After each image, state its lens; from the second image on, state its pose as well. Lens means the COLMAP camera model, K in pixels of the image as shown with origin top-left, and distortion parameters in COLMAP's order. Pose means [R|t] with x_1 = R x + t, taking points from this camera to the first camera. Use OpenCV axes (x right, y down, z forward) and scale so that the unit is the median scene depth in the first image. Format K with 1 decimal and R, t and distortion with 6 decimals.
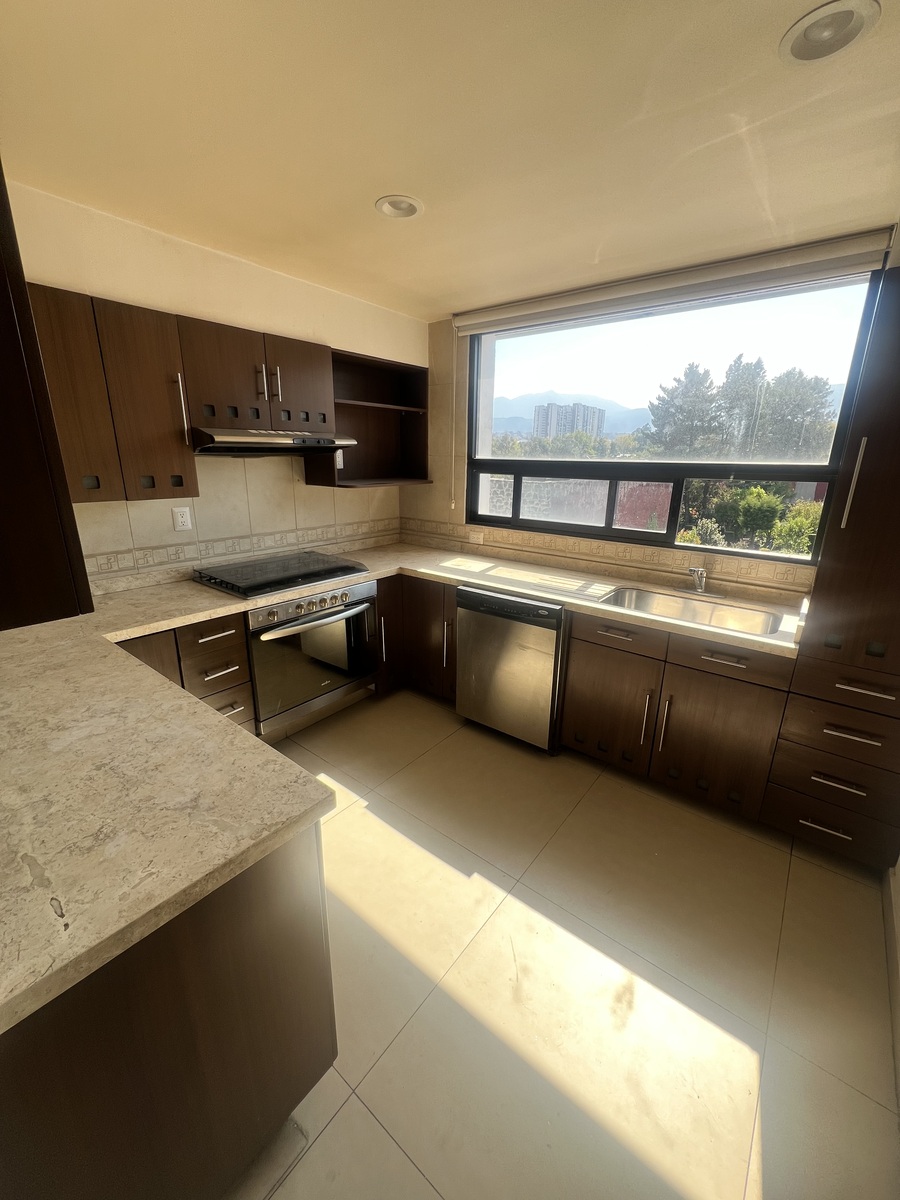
lens RADIAL K [[478.5, 0, 450.0], [0, 478.5, 599.8], [0, 0, 1]] dist [-0.007876, 0.000445]
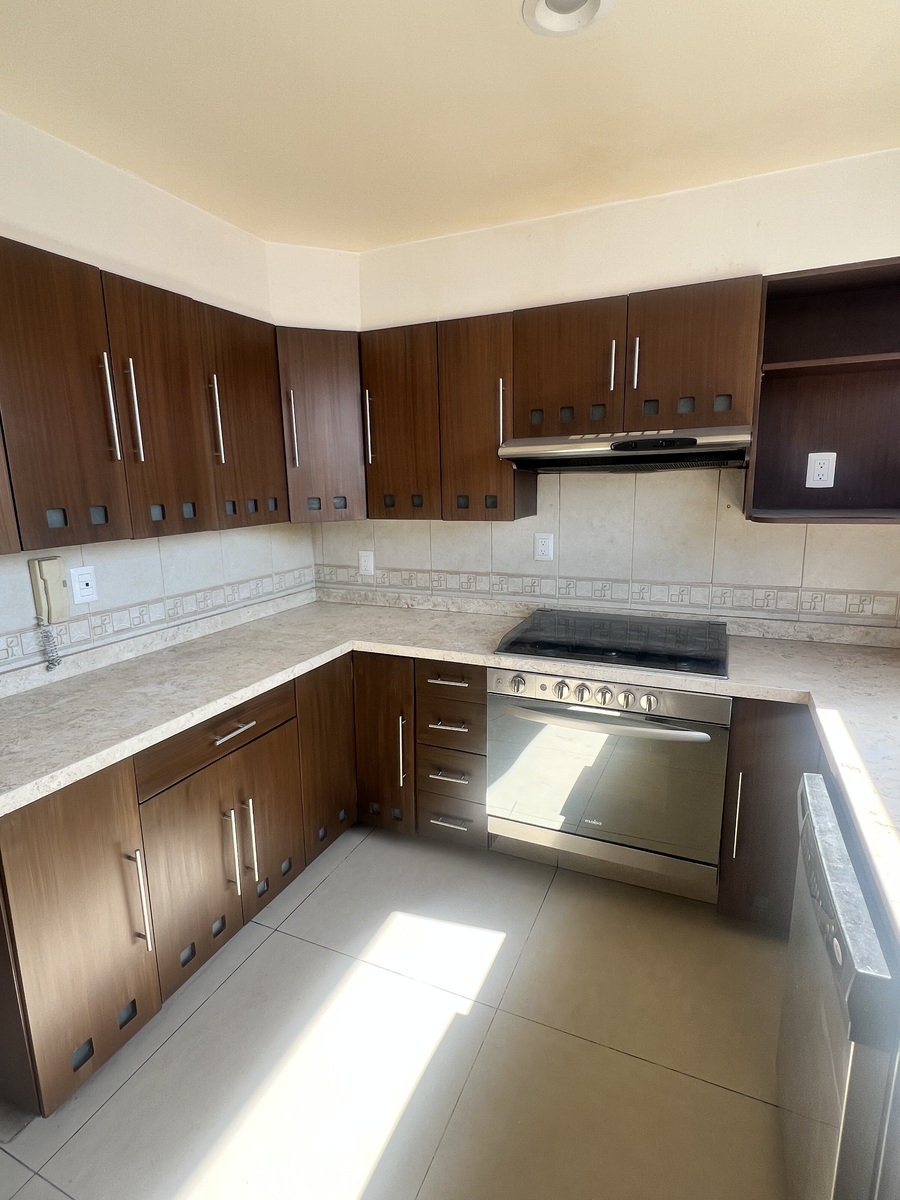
lens RADIAL K [[603.1, 0, 449.7], [0, 603.1, 602.1], [0, 0, 1]] dist [0.002357, 0.000079]
pose [[0.244965, 0.176269, -0.953374, 0.477607], [-0.255497, 0.960312, 0.111903, -0.171808], [0.935261, 0.216172, 0.280279, 0.639559]]
